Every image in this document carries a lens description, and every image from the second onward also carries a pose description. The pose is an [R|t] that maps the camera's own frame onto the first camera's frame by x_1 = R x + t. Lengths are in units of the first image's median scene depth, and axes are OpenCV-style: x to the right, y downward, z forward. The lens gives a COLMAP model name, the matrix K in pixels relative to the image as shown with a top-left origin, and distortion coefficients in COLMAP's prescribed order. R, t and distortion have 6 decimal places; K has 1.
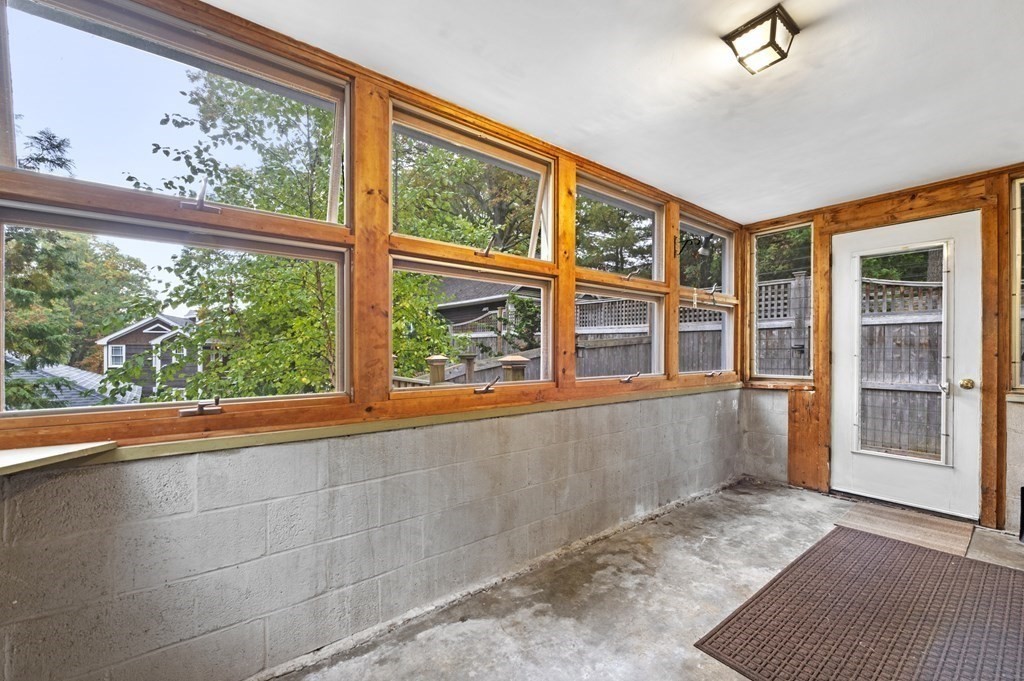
lens RADIAL K [[414.1, 0, 513.8], [0, 414.1, 347.9], [0, 0, 1]] dist [-0.010348, -0.000244]
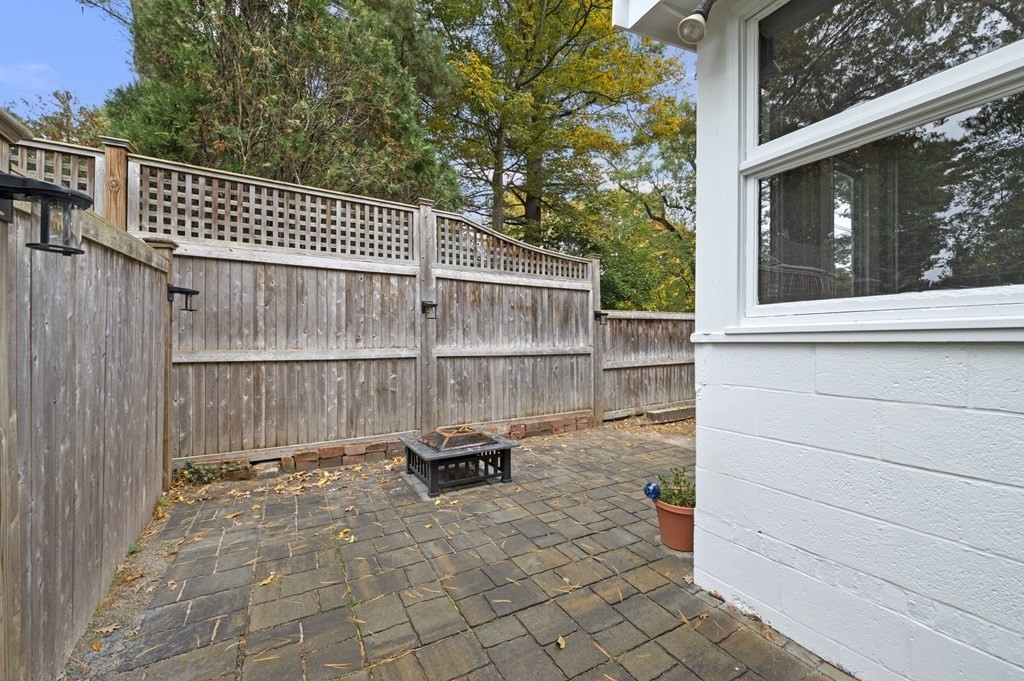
lens RADIAL K [[414.1, 0, 512.4], [0, 414.1, 342.8], [0, 0, 1]] dist [-0.010348, -0.000244]
pose [[0.136323, 0.000257, 0.990664, 0.003573], [-0.006674, 0.999978, 0.000659, 0.092268], [-0.990642, -0.006702, 0.136321, 1.099213]]
